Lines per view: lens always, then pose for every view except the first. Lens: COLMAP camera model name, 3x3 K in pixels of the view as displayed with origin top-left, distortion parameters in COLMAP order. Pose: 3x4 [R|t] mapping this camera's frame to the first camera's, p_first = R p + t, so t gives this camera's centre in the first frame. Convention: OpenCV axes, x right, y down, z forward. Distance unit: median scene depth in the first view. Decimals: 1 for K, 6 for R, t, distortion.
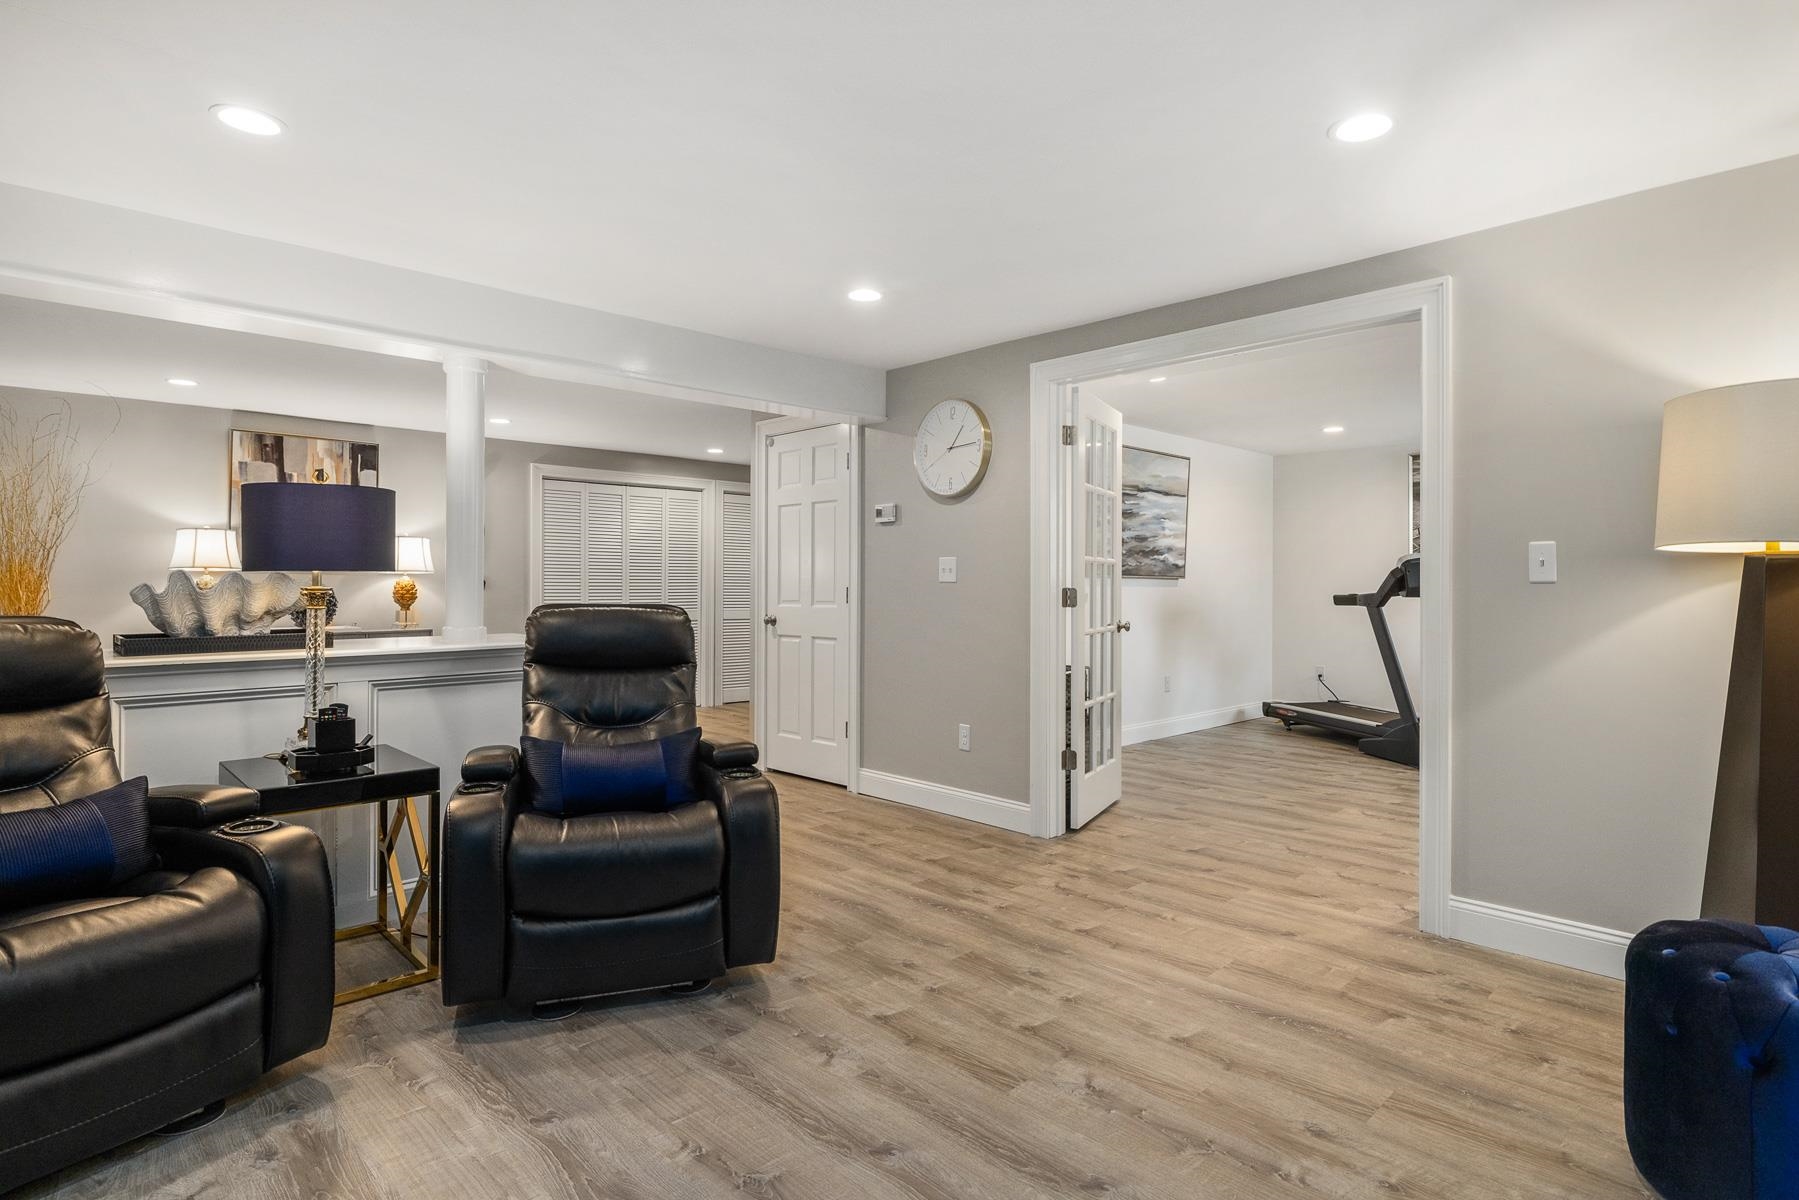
lens RADIAL K [[953.2, 0, 899.7], [0, 953.2, 593.5], [0, 0, 1]] dist [0.000052, -0.000015]
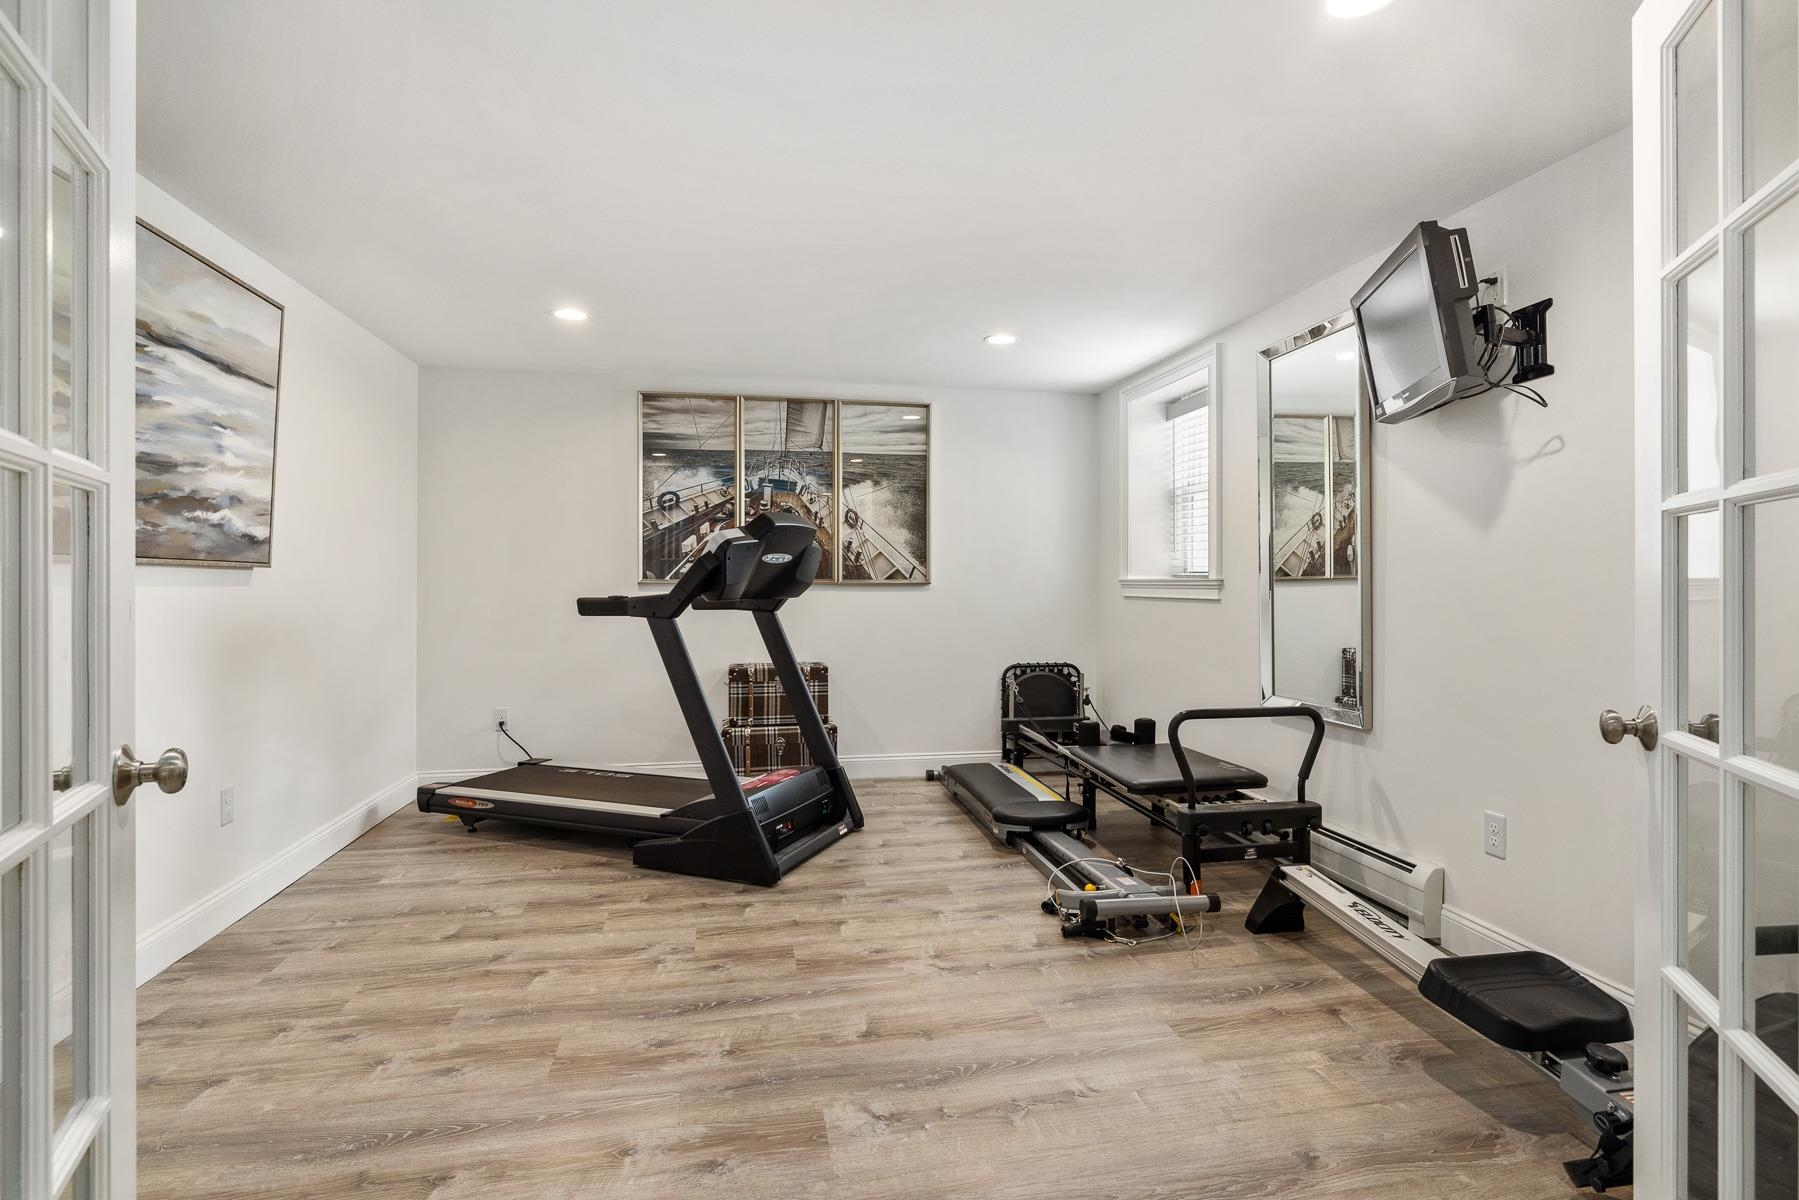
lens RADIAL K [[857.3, 0, 897.7], [0, 857.3, 577.8], [0, 0, 1]] dist [-0.000173, 0.000033]
pose [[0.534246, -0.000187, 0.845329, 0.114093], [0.006955, 0.999967, -0.004174, -0.007039], [-0.845300, 0.008110, 0.534230, 0.536100]]
